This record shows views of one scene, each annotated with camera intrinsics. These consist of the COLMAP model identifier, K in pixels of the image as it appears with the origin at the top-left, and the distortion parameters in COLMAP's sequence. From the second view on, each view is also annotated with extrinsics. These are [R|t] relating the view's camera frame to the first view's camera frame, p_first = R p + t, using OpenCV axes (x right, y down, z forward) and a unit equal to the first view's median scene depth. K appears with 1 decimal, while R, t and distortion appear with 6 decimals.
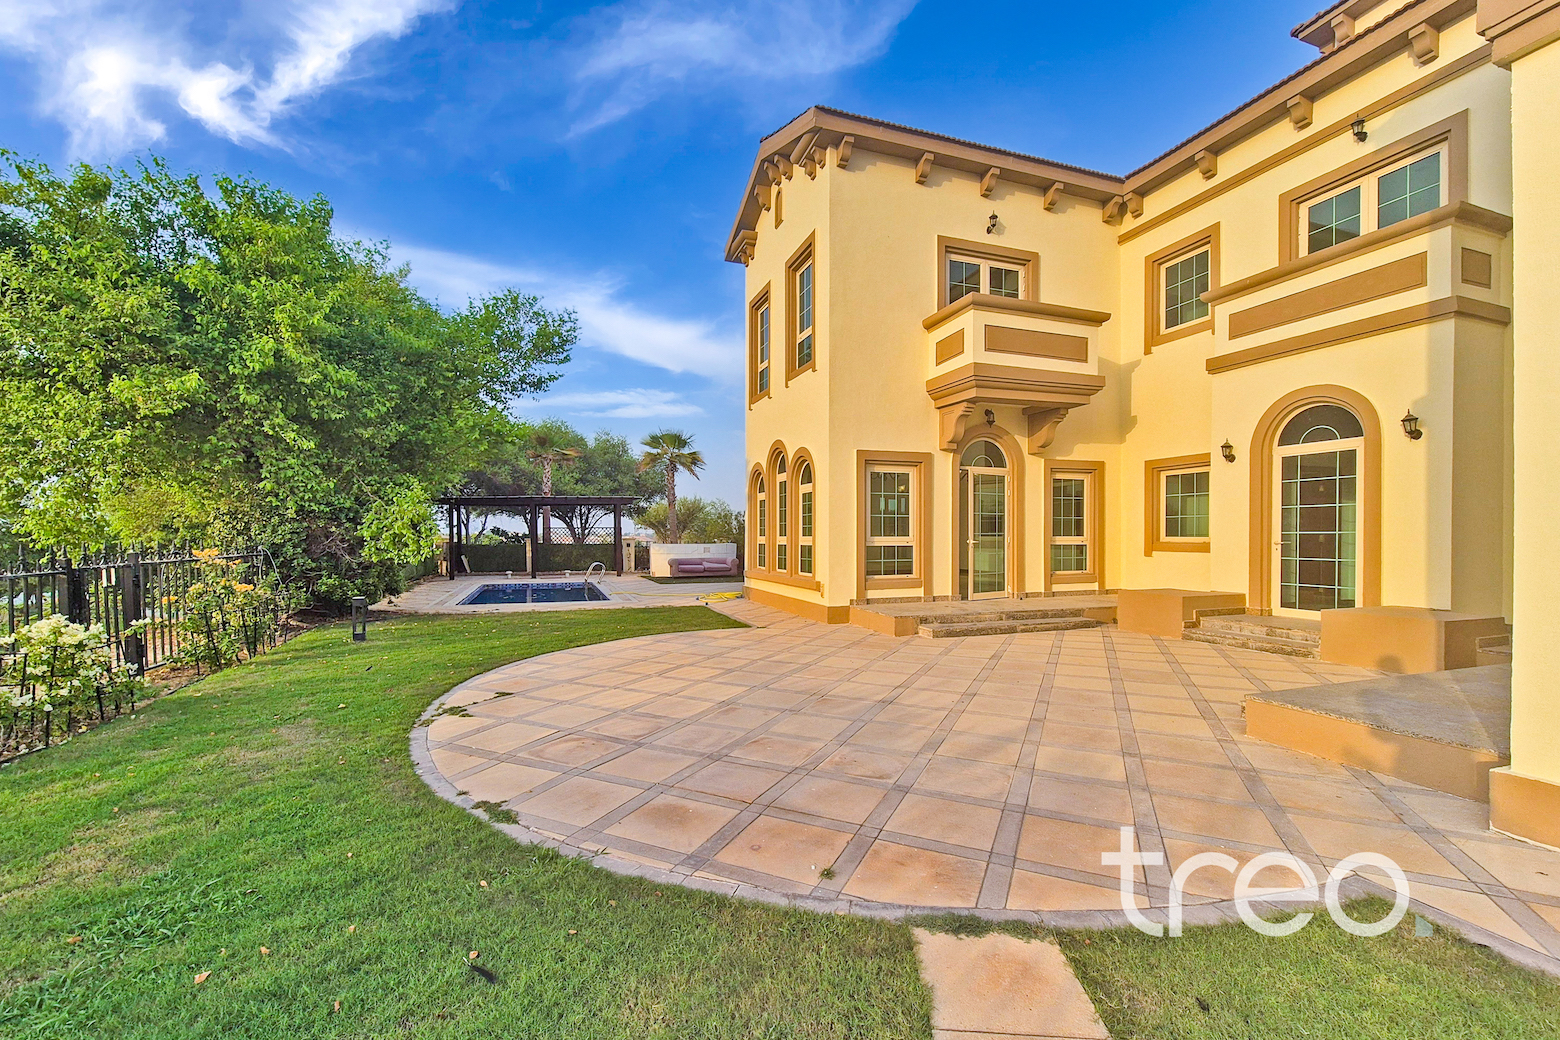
lens RADIAL K [[655.0, 0, 762.3], [0, 655.0, 544.6], [0, 0, 1]] dist [-0.000801, -0.000036]
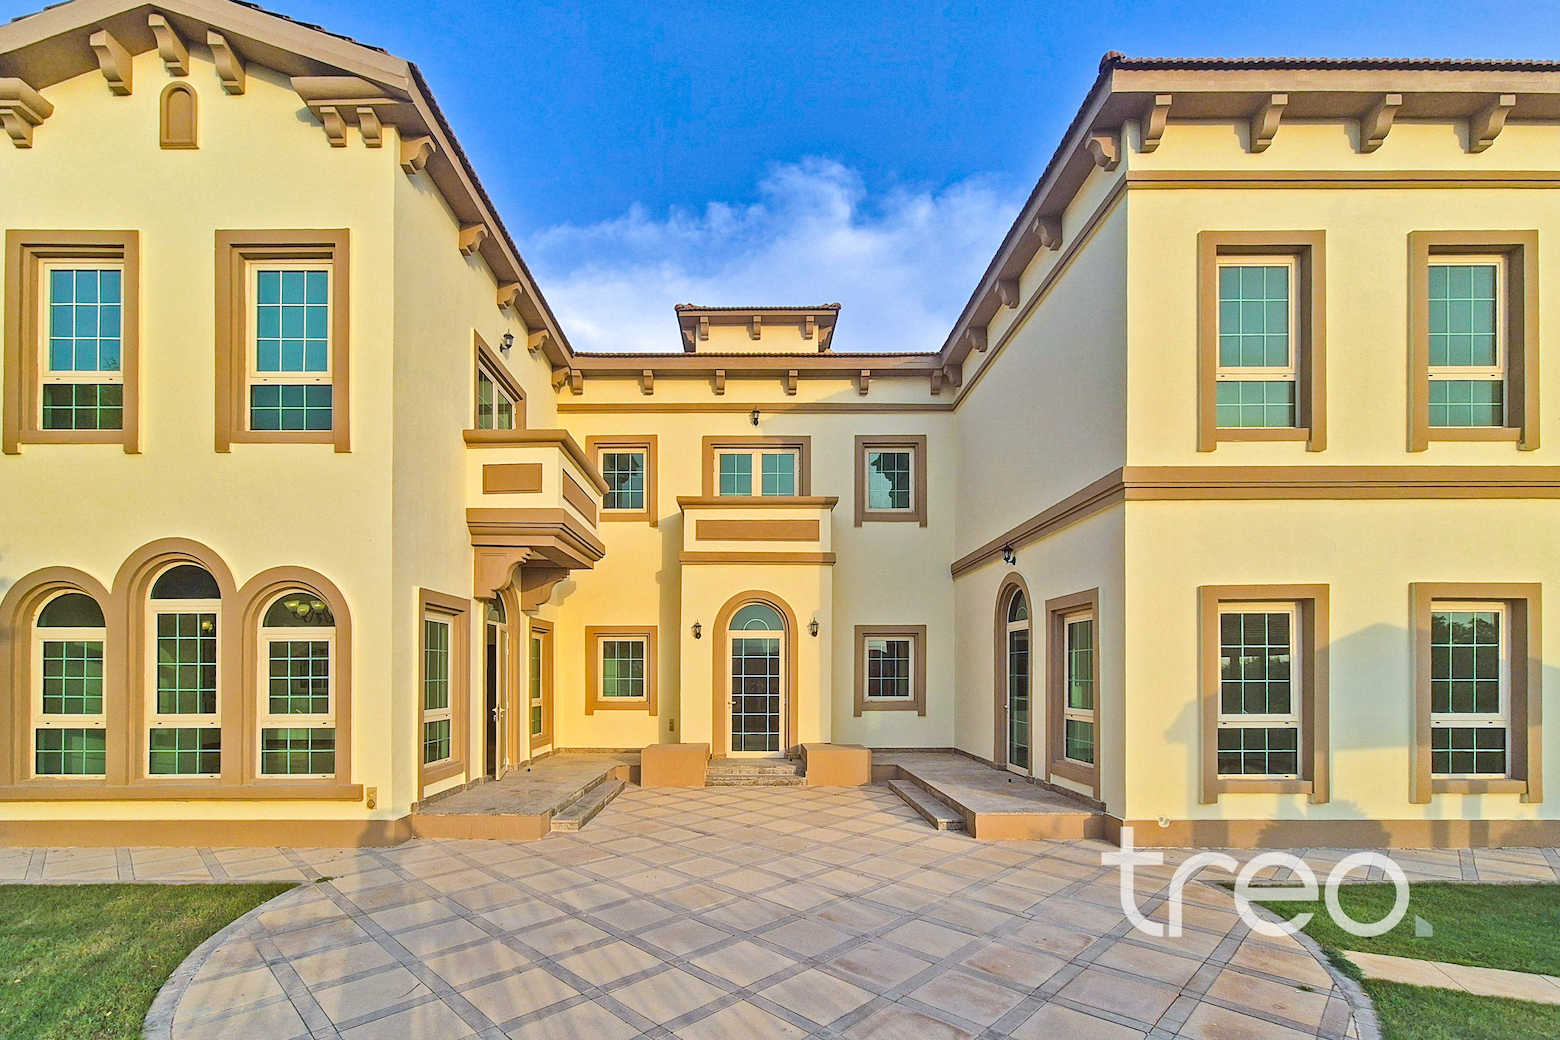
lens RADIAL K [[675.0, 0, 761.0], [0, 675.0, 683.3], [0, 0, 1]] dist [0.000664, 0.000159]
pose [[0.318627, -0.010795, 0.947819, -0.540853], [0.013989, 0.999880, 0.006685, -0.054807], [-0.947777, 0.011129, 0.318740, 0.548369]]
